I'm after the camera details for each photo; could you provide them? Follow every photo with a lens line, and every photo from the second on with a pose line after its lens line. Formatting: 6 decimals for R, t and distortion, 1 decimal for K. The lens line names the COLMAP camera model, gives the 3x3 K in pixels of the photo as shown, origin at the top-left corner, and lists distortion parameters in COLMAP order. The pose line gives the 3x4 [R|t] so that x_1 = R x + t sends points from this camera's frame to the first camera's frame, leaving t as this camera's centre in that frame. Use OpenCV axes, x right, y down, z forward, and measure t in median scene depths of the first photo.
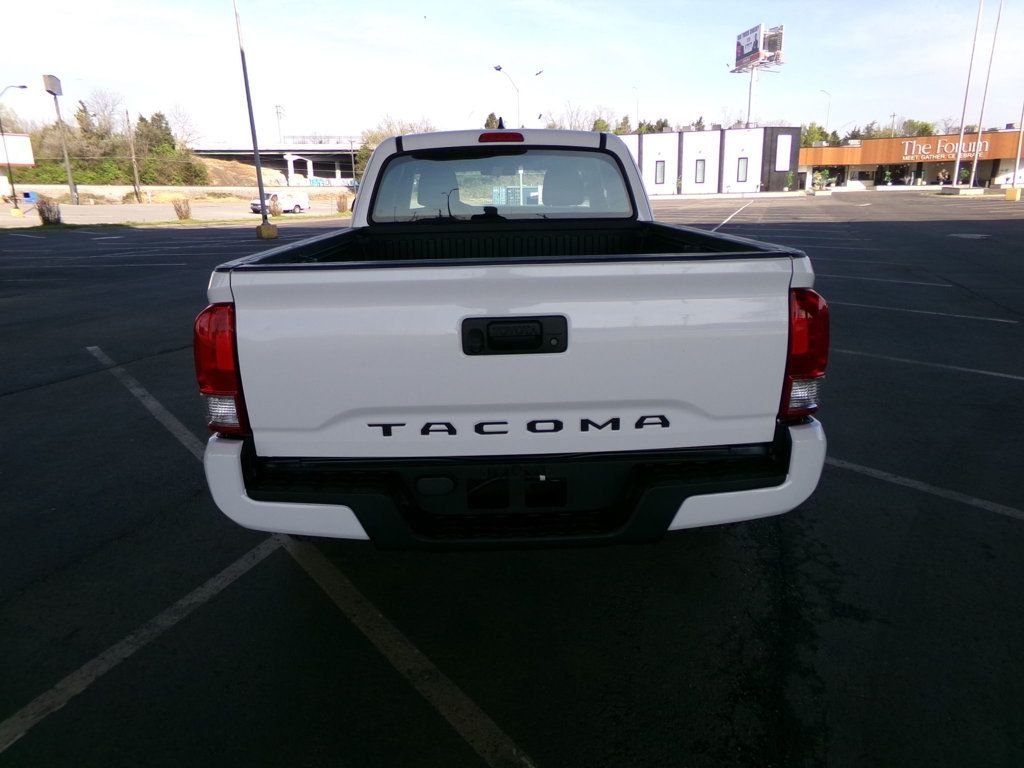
lens RADIAL K [[686.0, 0, 517.0], [0, 686.0, 385.8], [0, 0, 1]] dist [-0.000955, 0.027171]
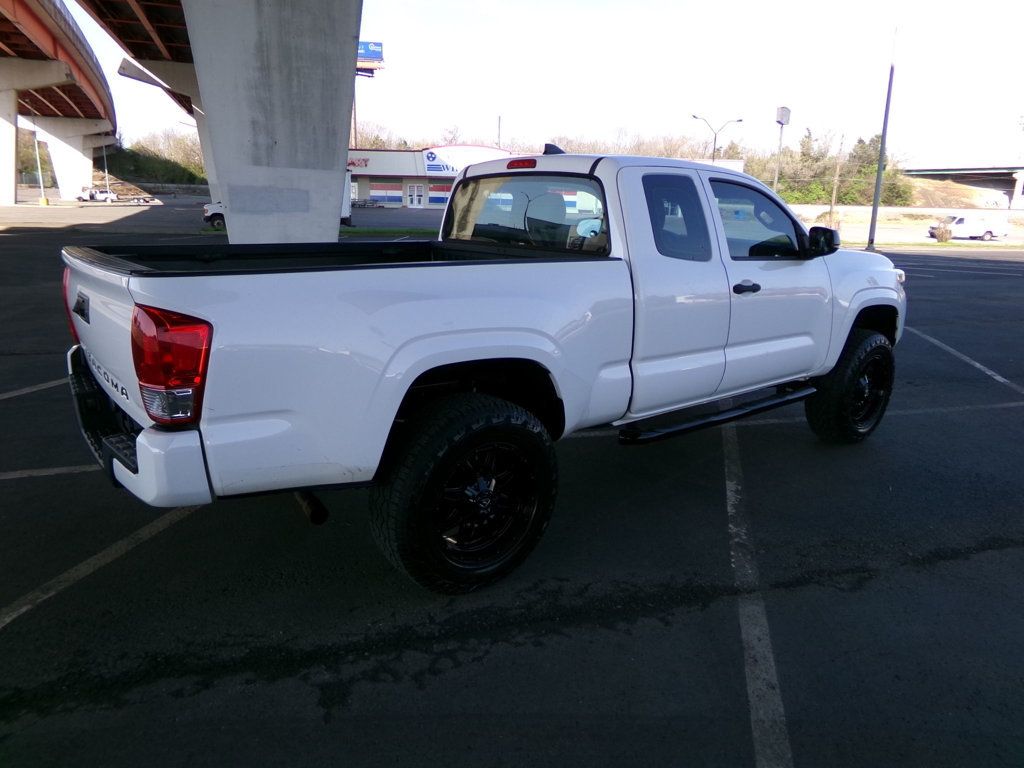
lens RADIAL K [[696.6, 0, 512.0], [0, 696.6, 384.0], [0, 0, 1]] dist [-0.032376, 0.054822]
pose [[0.604661, 0.223871, -0.764374, 0.422707], [-0.247832, 0.964928, 0.086562, -0.067236], [0.756944, 0.137096, 0.638936, 0.188879]]
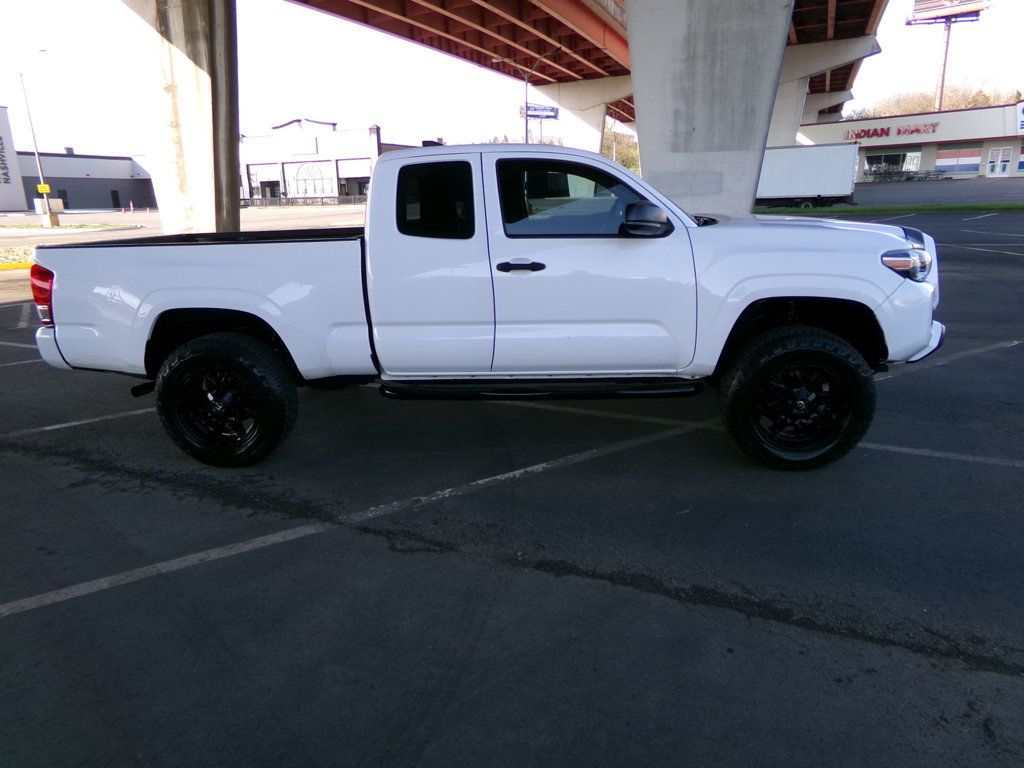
lens RADIAL K [[696.6, 0, 512.0], [0, 696.6, 384.0], [0, 0, 1]] dist [-0.032376, 0.054822]
pose [[-0.118811, 0.281688, -0.952122, 0.637040], [-0.231998, 0.924495, 0.302465, -0.210156], [0.965433, 0.256827, -0.044489, 0.685972]]
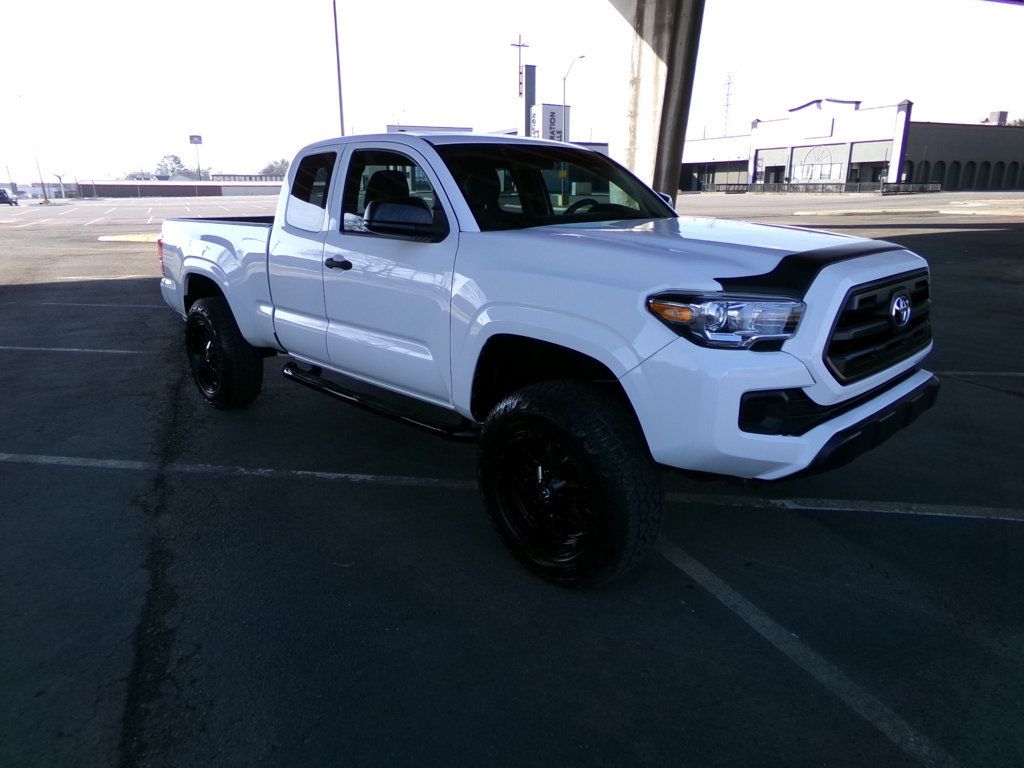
lens RADIAL K [[696.5, 0, 502.0], [0, 696.5, 373.3], [0, 0, 1]] dist [0.015318, 0.000380]
pose [[-0.746219, 0.192956, -0.637122, 0.360291], [-0.152343, 0.882174, 0.445601, -0.307005], [0.648034, 0.429577, -0.628900, 1.071733]]
